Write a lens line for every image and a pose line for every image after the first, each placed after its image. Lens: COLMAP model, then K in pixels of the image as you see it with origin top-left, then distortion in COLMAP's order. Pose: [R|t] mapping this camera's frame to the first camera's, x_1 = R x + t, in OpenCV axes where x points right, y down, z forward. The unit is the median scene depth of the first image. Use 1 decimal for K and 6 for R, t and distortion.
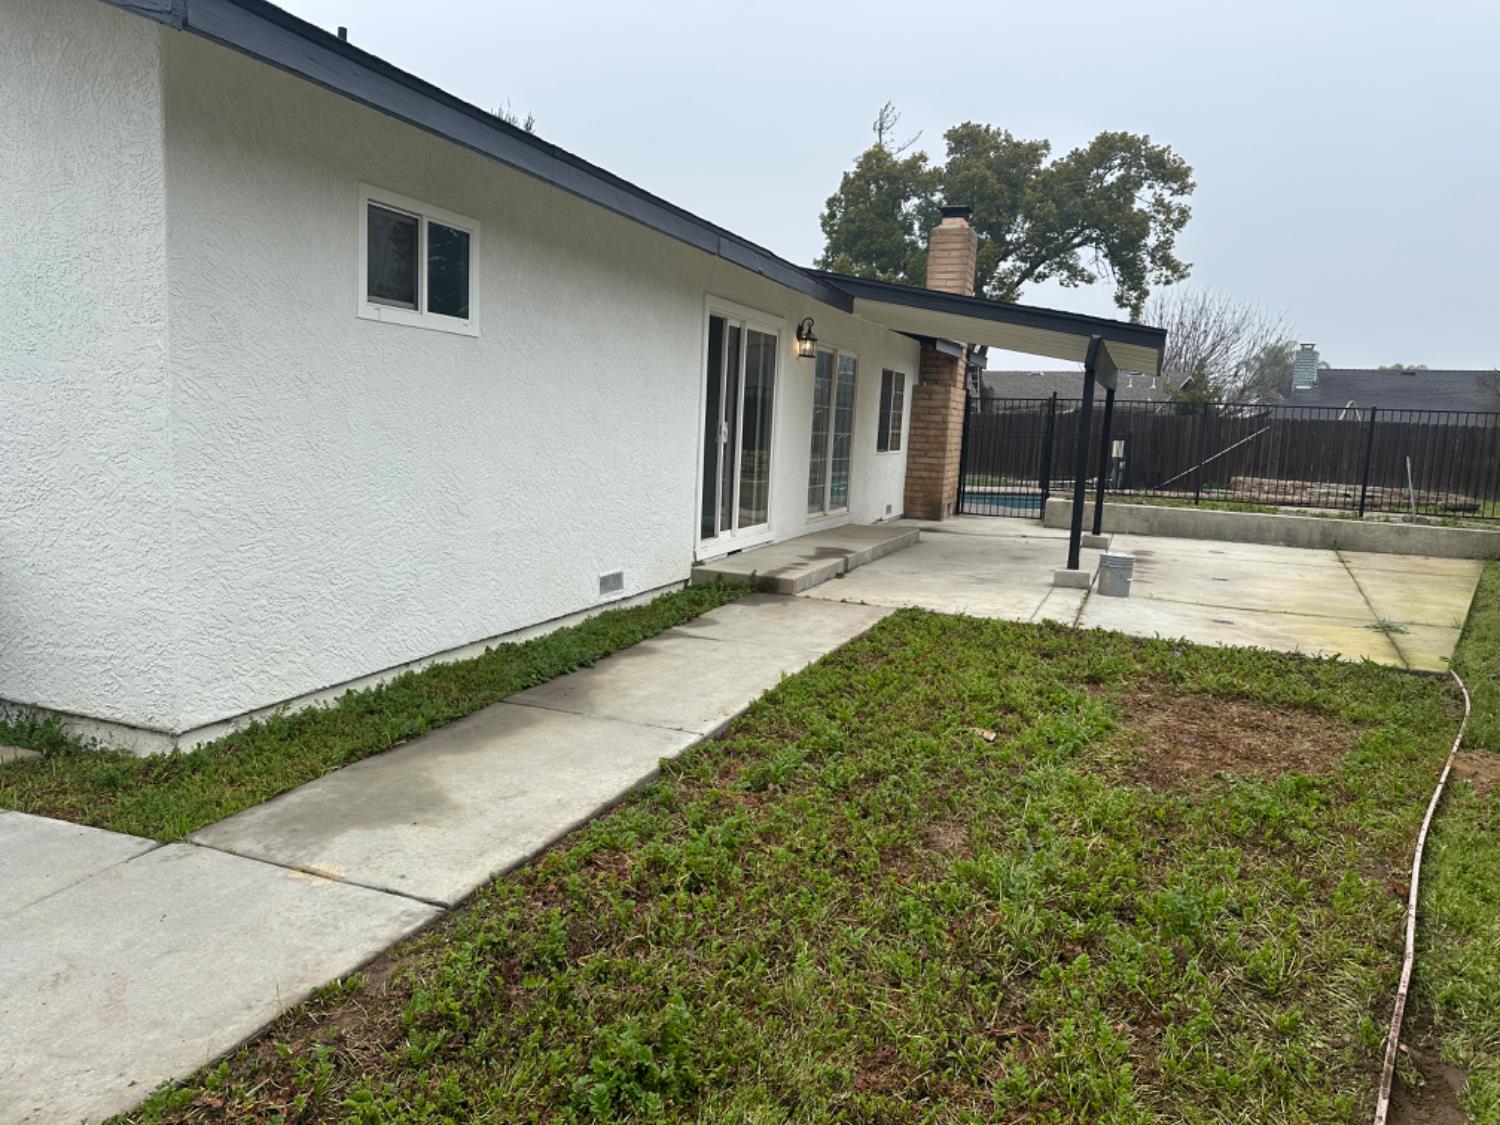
lens RADIAL K [[1049.8, 0, 743.8], [0, 1049.8, 568.1], [0, 0, 1]] dist [0.020198, -0.024167]
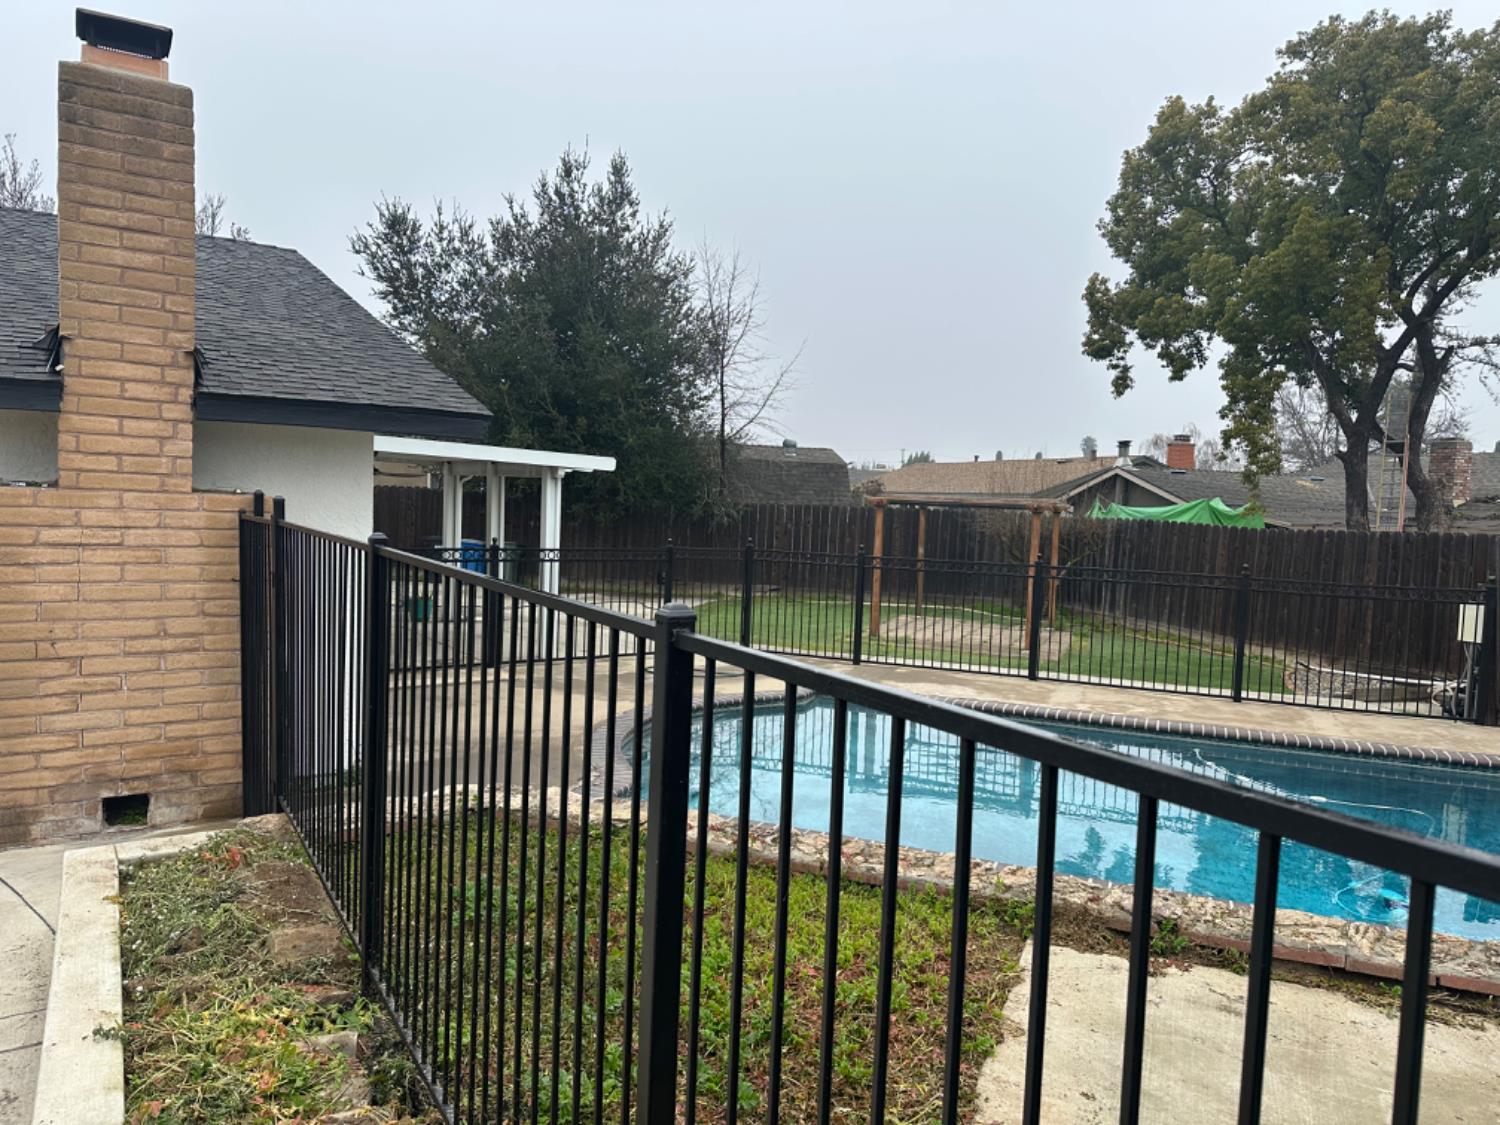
lens RADIAL K [[1049.8, 0, 743.8], [0, 1049.8, 568.1], [0, 0, 1]] dist [0.020198, -0.024167]
pose [[0.819865, 0.025180, -0.572003, 0.301531], [-0.081332, 0.994023, -0.072817, -0.068439], [0.566750, 0.106223, 0.817013, 0.416234]]
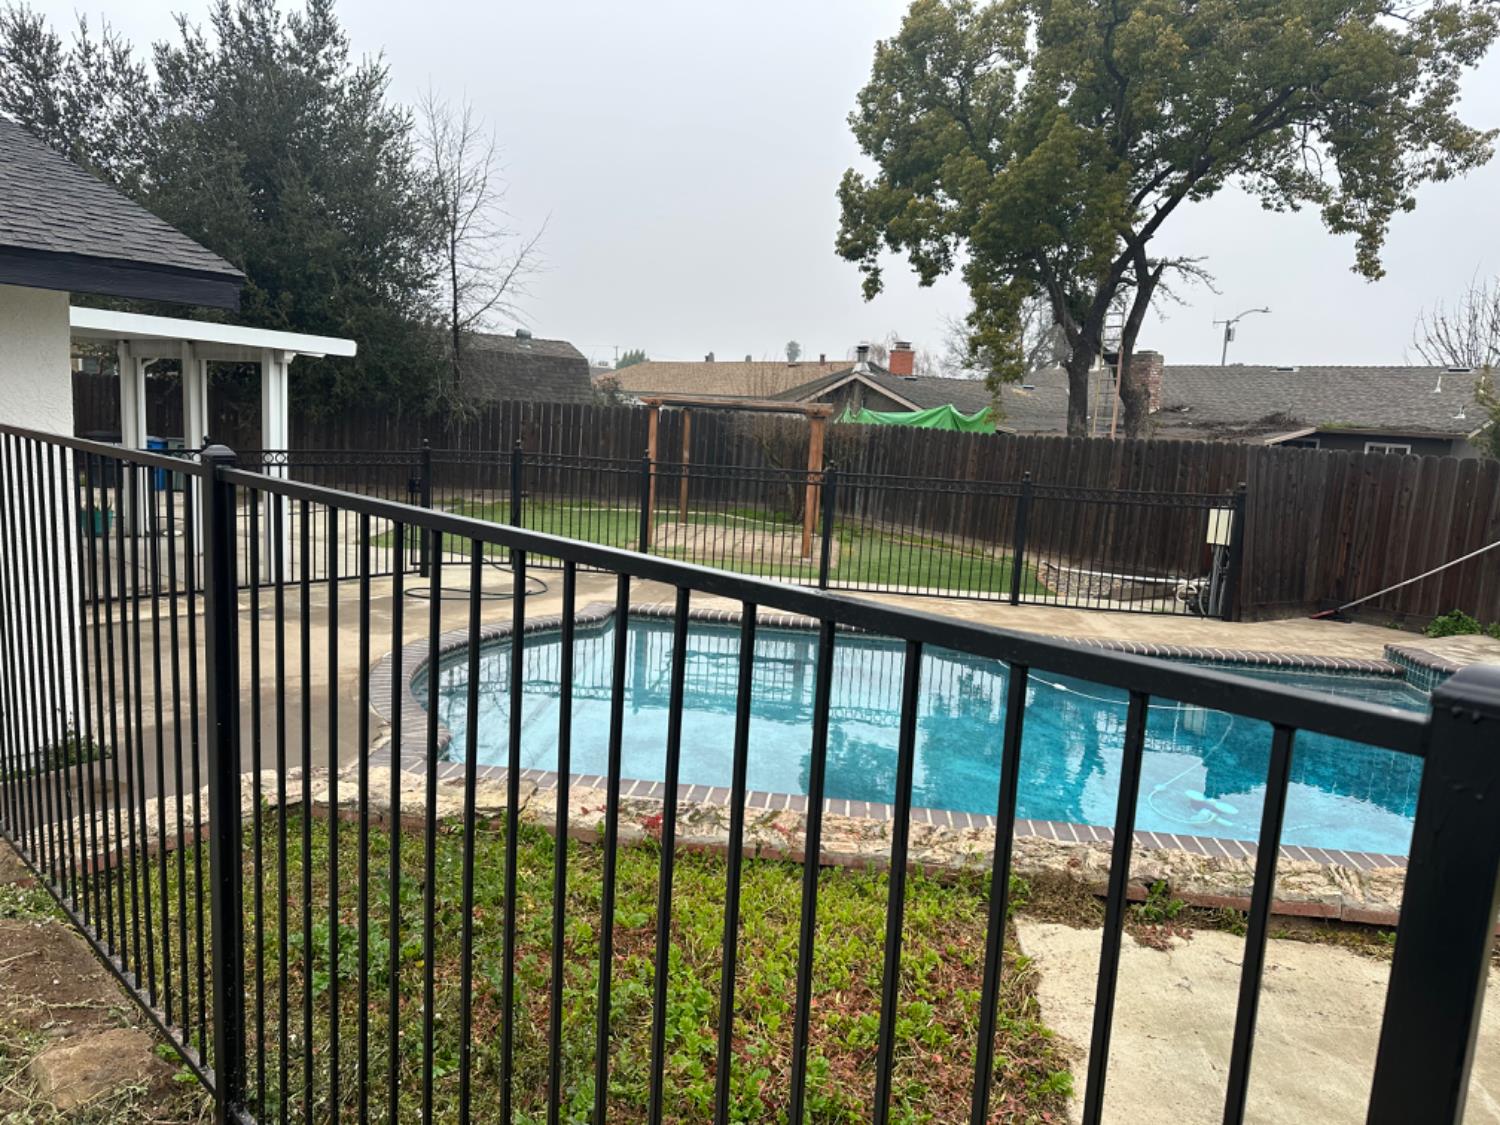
lens RADIAL K [[1059.1, 0, 744.7], [0, 1059.1, 569.9], [0, 0, 1]] dist [0.024586, -0.026669]
pose [[0.943170, 0.058256, -0.327165, 0.266246], [-0.060541, 0.998161, 0.003203, -0.071008], [0.326750, 0.016786, 0.944962, 0.428796]]
